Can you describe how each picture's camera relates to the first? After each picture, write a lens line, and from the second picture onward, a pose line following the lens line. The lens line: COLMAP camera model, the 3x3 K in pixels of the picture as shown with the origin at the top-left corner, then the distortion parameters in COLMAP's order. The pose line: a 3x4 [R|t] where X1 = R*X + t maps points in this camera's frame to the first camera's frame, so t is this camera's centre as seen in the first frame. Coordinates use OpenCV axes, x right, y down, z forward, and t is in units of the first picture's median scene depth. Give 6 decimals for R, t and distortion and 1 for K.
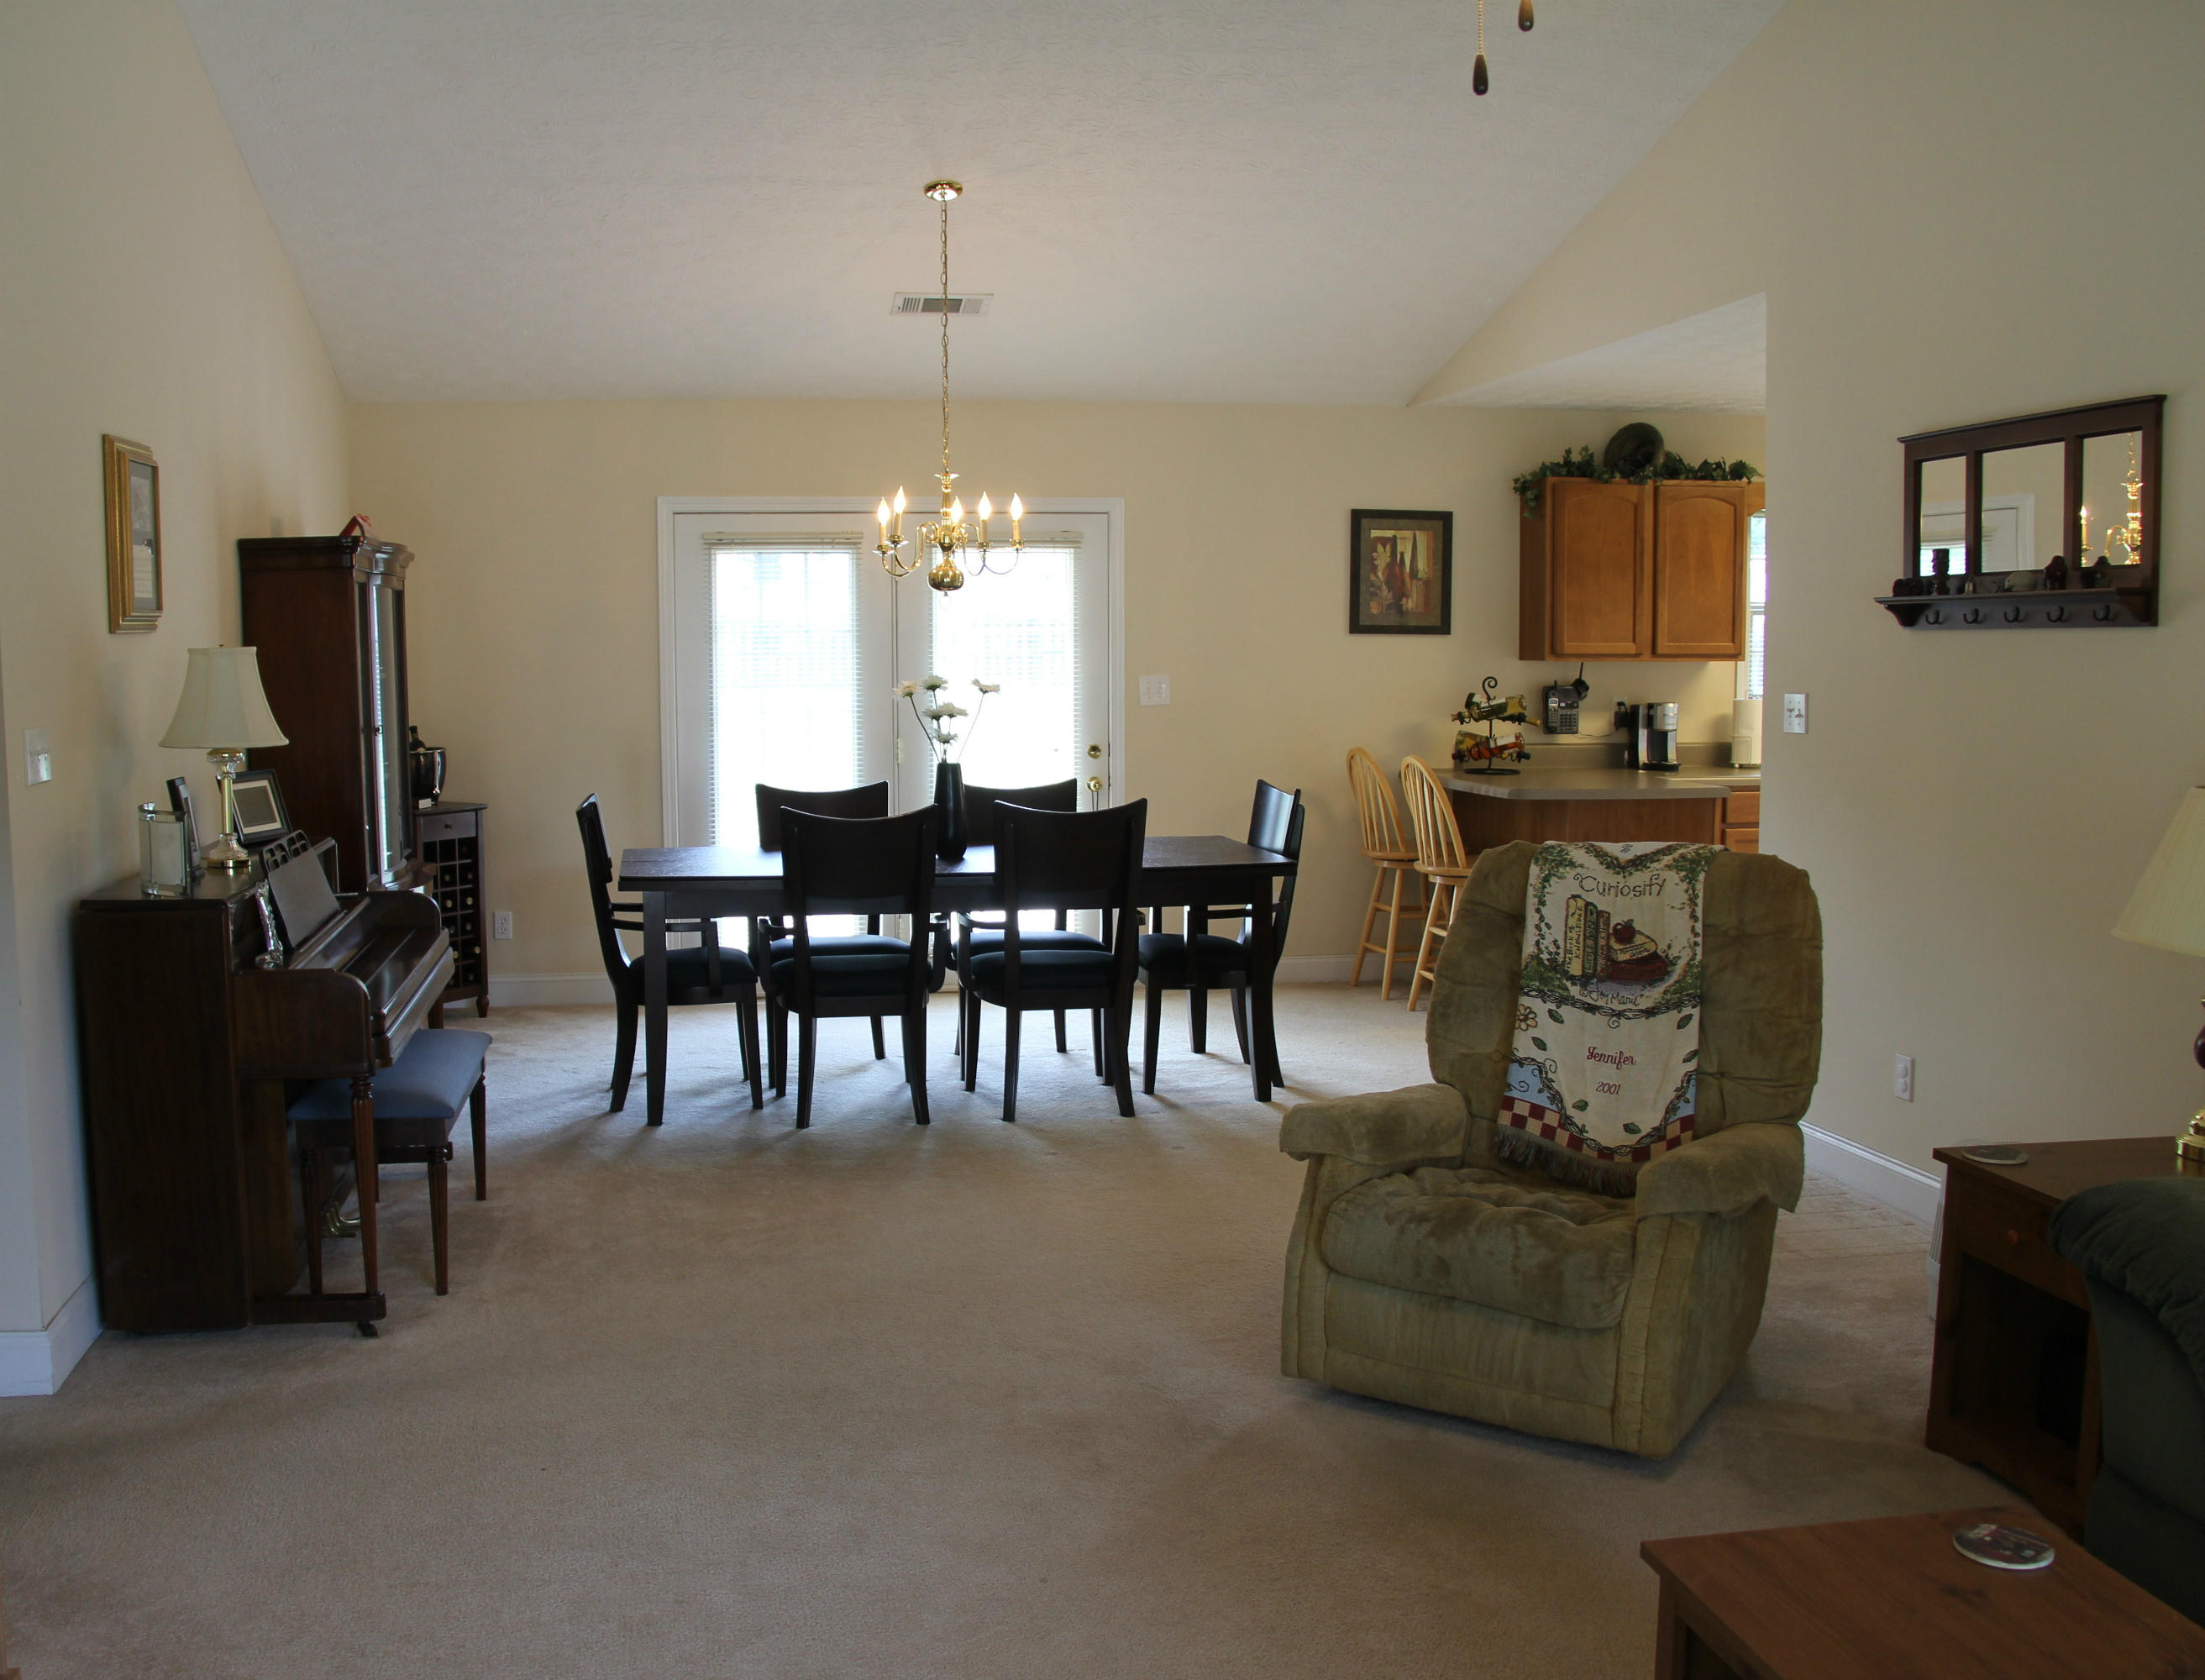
lens RADIAL K [[2108.6, 0, 971.9], [0, 2108.6, 869.6], [0, 0, 1]] dist [-0.181822, 0.146198]
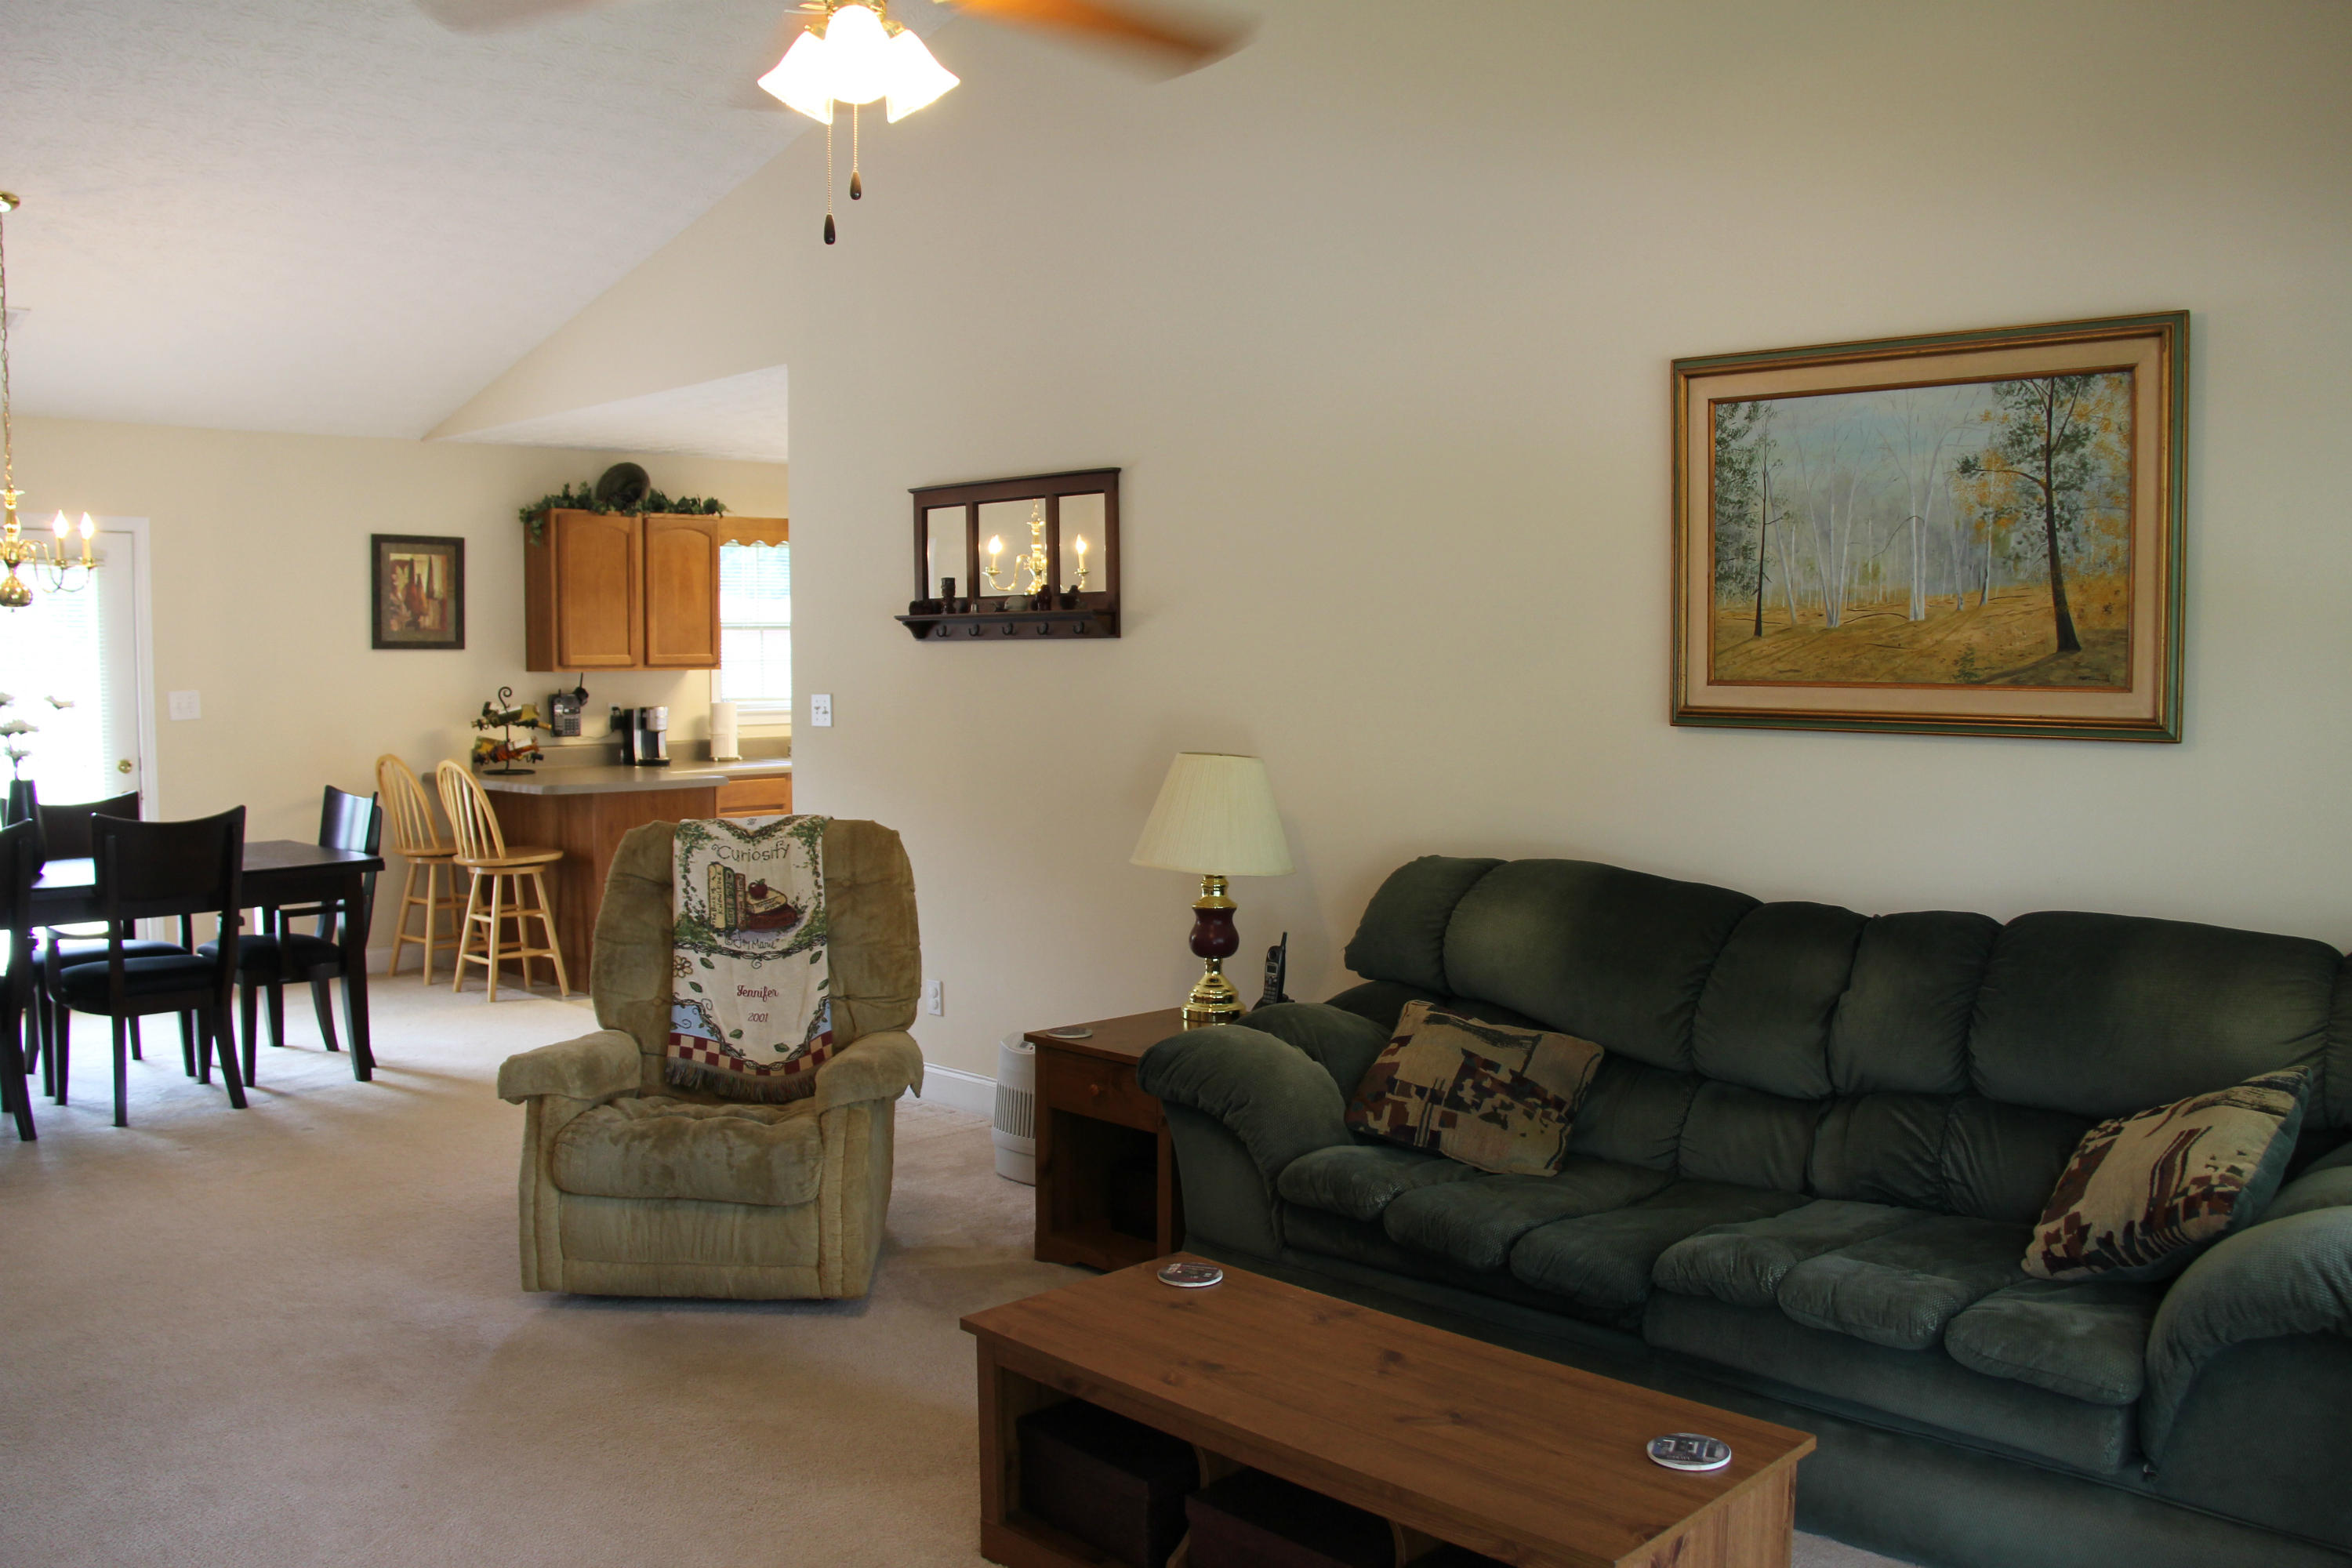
lens RADIAL K [[1961.9, 0, 1212.6], [0, 1961.9, 813.0], [0, 0, 1]] dist [-0.194364, 0.166891]
pose [[0.787134, -0.043587, 0.615240, -0.175016], [0.060625, 0.998137, -0.006851, 0.008997], [-0.613796, 0.042691, 0.788310, -0.068489]]
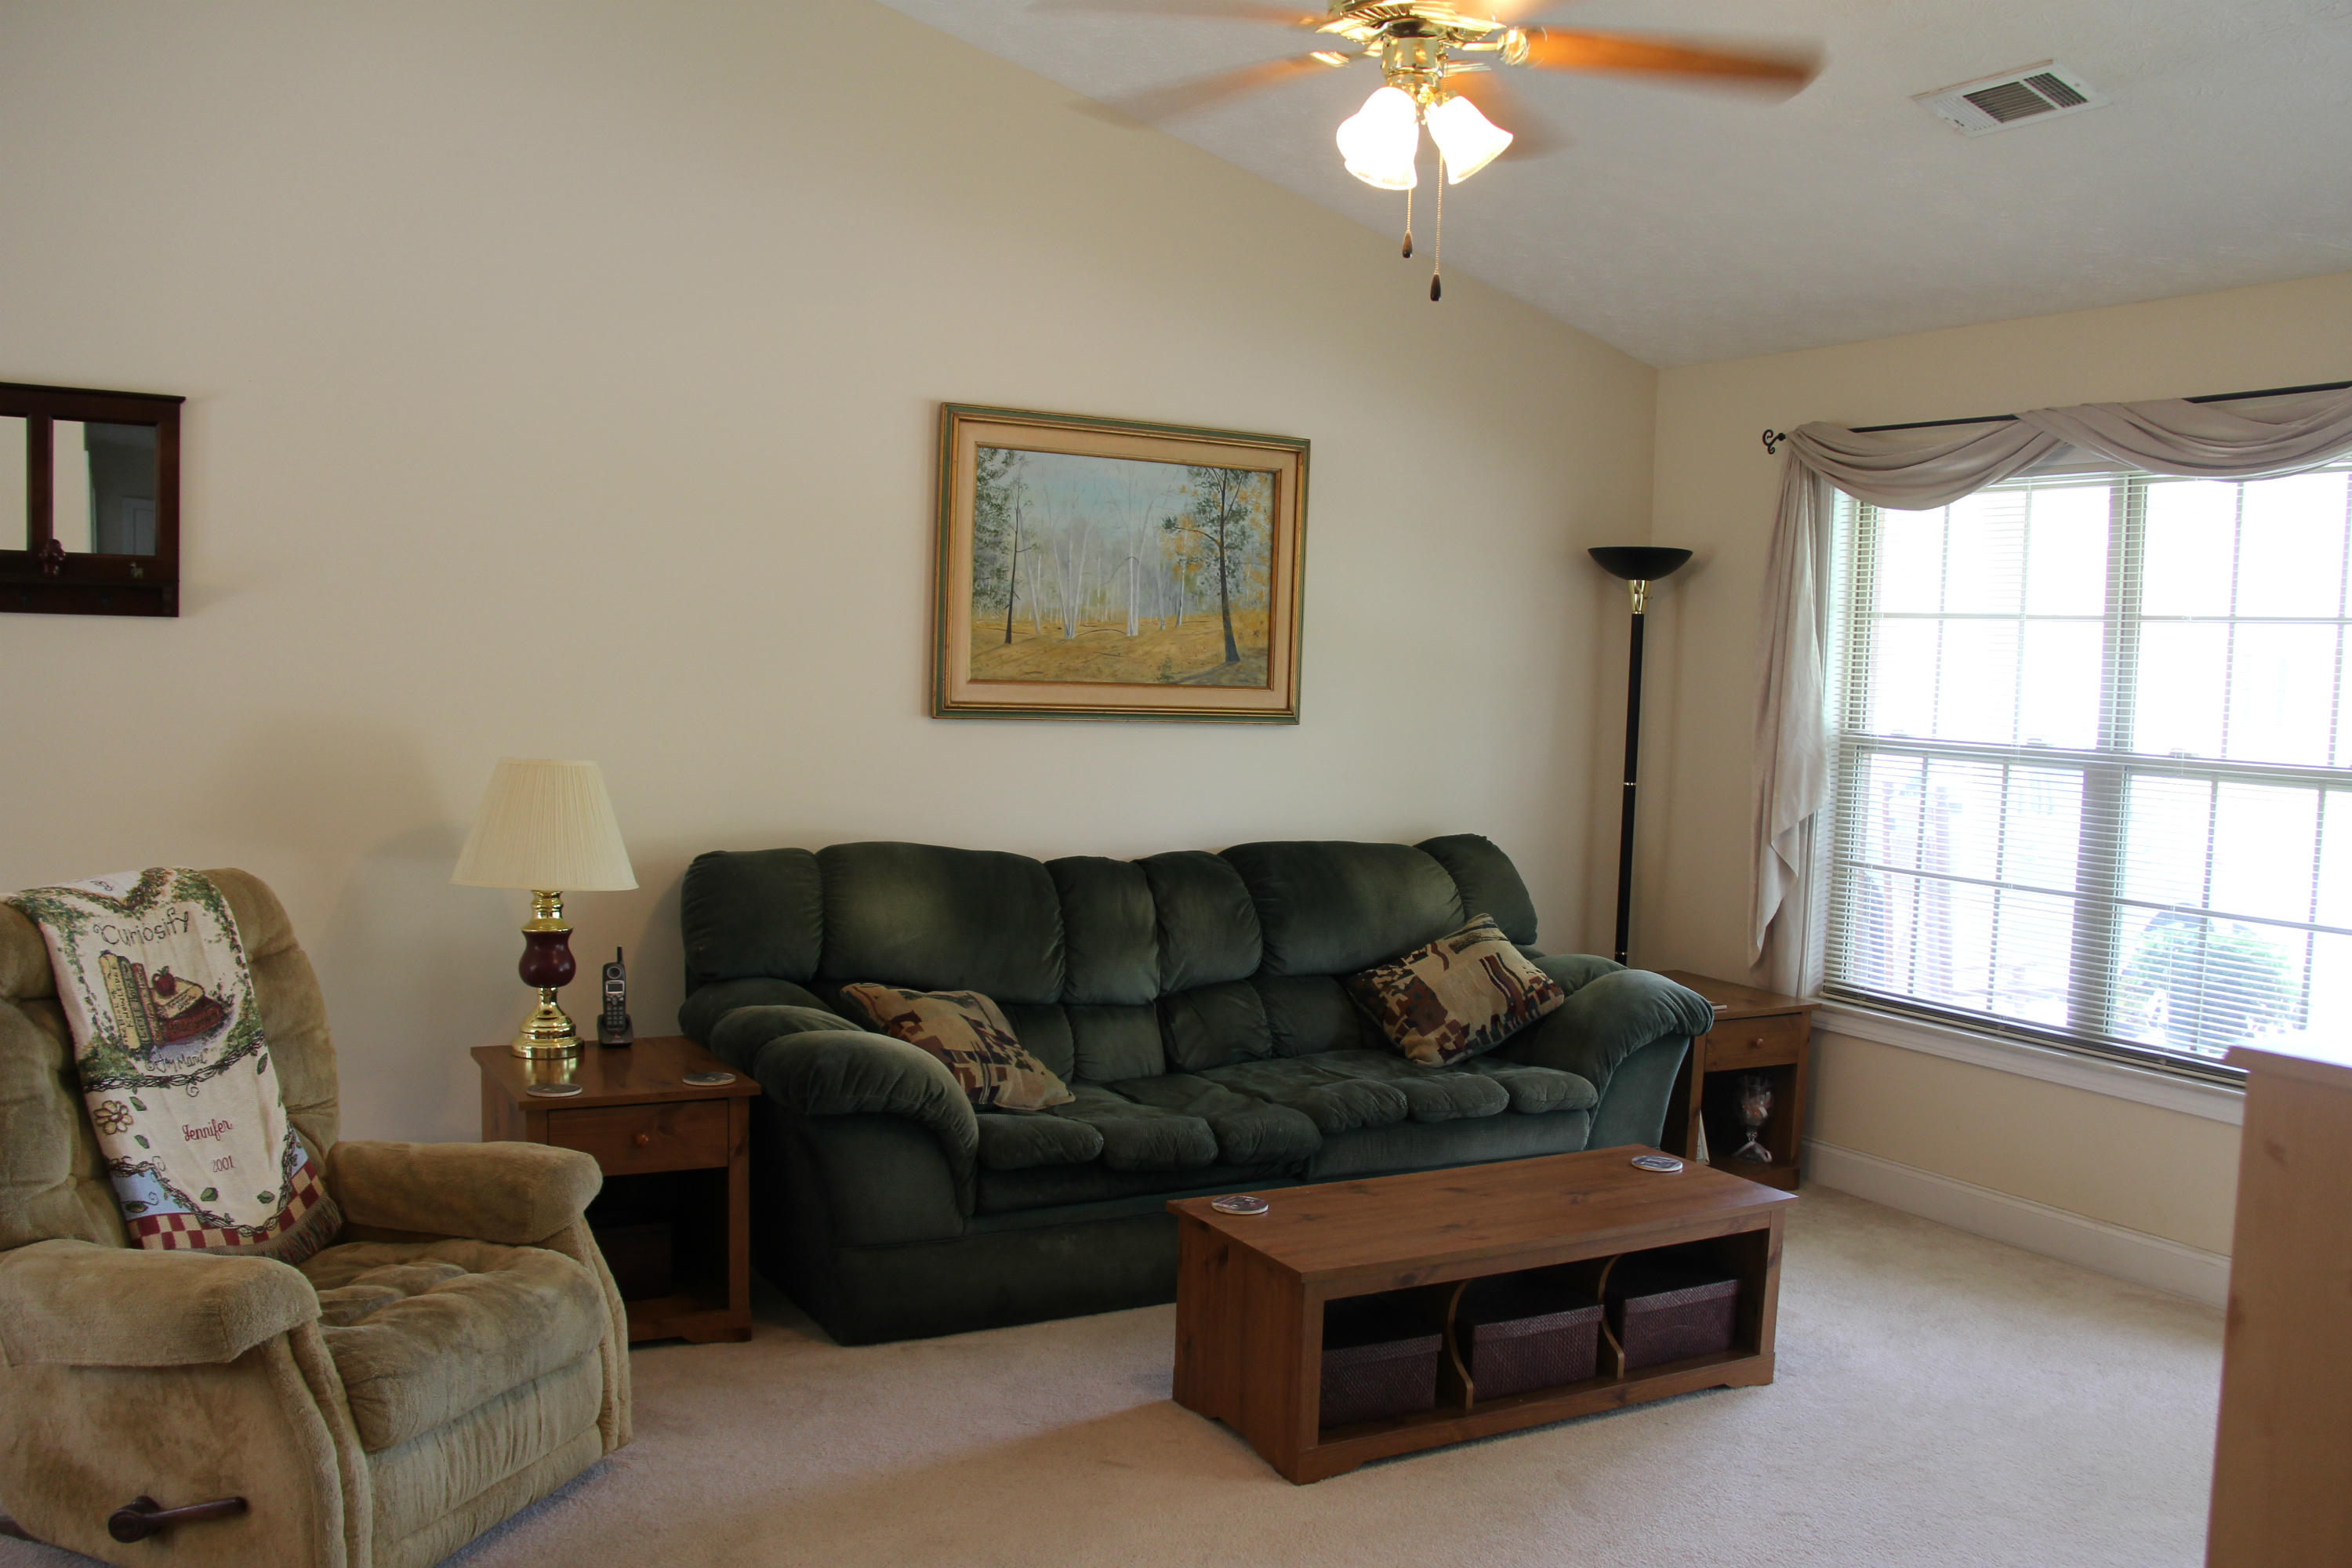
lens RADIAL K [[1961.9, 0, 1212.6], [0, 1961.9, 813.0], [0, 0, 1]] dist [-0.194364, 0.166891]
pose [[-0.371877, -0.073692, 0.925352, -0.521400], [0.068313, 0.991969, 0.106451, -0.087077], [-0.925765, 0.102800, -0.363856, 0.867939]]
